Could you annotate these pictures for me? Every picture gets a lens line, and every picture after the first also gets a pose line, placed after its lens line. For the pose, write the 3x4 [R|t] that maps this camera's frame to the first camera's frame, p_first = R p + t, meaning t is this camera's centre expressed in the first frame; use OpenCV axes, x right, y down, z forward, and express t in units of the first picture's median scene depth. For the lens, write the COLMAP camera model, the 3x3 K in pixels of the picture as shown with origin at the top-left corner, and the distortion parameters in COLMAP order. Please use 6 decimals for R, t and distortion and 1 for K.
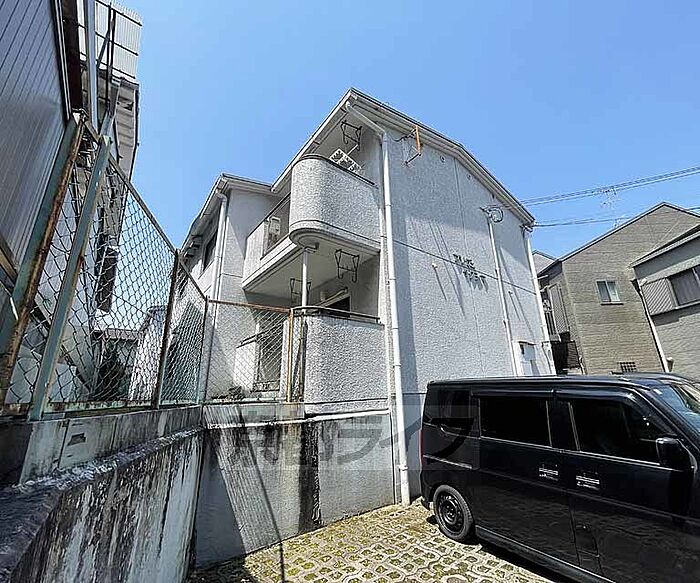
lens RADIAL K [[318.8, 0, 367.5], [0, 318.8, 295.2], [0, 0, 1]] dist [-0.007854, -0.000227]
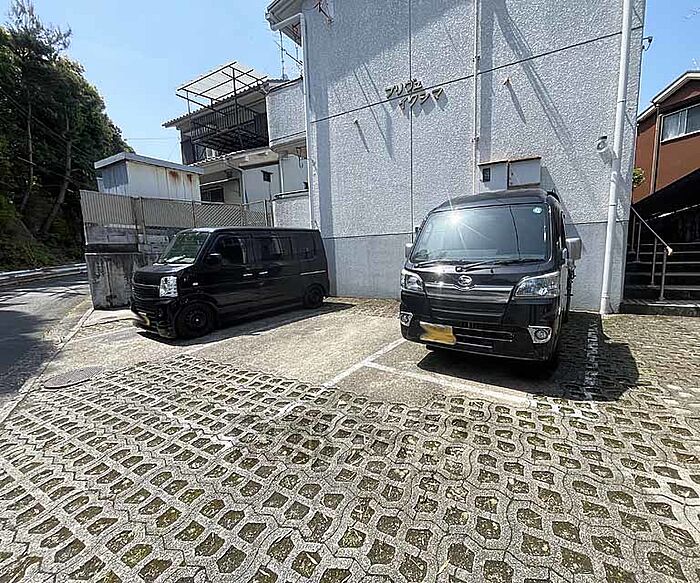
lens RADIAL K [[310.4, 0, 369.4], [0, 310.4, 297.1], [0, 0, 1]] dist [-0.000728, 0.000207]
pose [[0.358576, 0.148011, -0.921692, 1.172052], [0.287941, 0.921670, 0.260028, 0.178360], [0.887983, -0.358632, 0.287870, 0.483067]]
